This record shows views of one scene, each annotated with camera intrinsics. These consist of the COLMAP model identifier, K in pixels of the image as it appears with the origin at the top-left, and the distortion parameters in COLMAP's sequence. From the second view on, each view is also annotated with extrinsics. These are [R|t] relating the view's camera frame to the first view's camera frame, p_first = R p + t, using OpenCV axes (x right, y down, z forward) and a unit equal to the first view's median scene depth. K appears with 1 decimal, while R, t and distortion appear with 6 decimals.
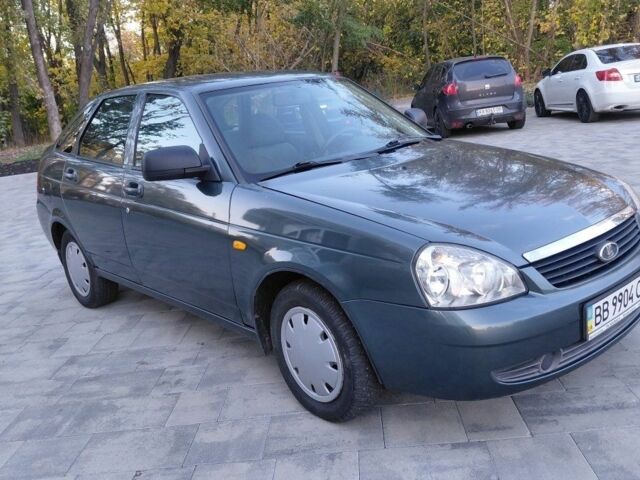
lens RADIAL K [[625.7, 0, 320.0], [0, 625.7, 240.0], [0, 0, 1]] dist [0.149564, -0.355776]
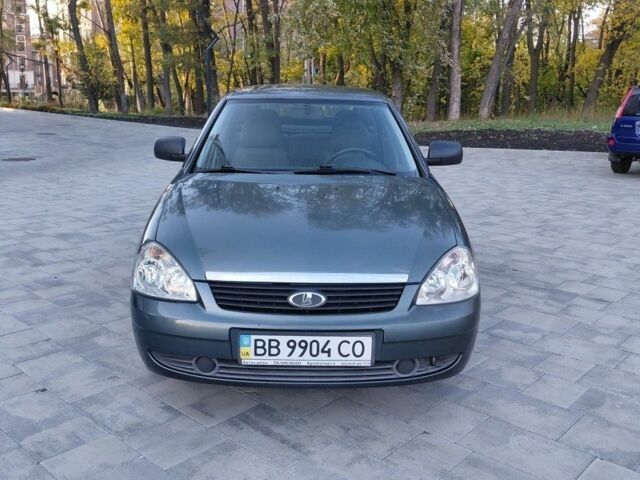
lens RADIAL K [[625.7, 0, 320.0], [0, 625.7, 240.0], [0, 0, 1]] dist [0.149564, -0.355776]
pose [[0.755269, 0.268168, -0.598042, 0.917564], [-0.254681, 0.960838, 0.109212, -0.171405], [0.603909, 0.069825, 0.793989, 0.141067]]
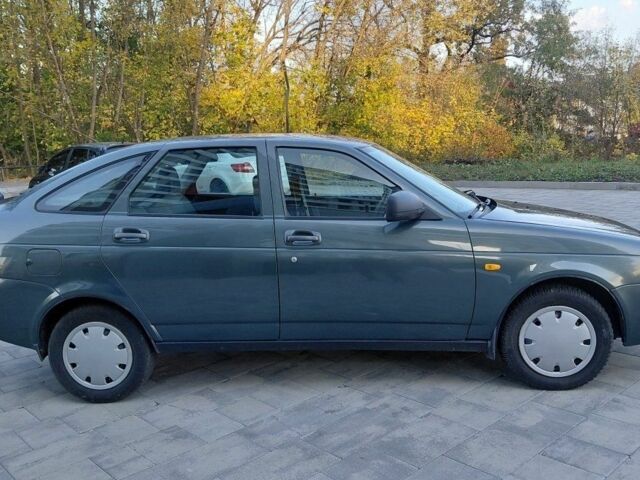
lens RADIAL K [[630.5, 0, 336.7], [0, 630.5, 243.6], [0, 0, 1]] dist [0.168924, -0.393069]
pose [[0.696784, -0.034108, 0.716470, -1.201097], [0.136481, 0.986925, -0.085748, 0.027626], [-0.704177, 0.157532, 0.692328, 0.330681]]
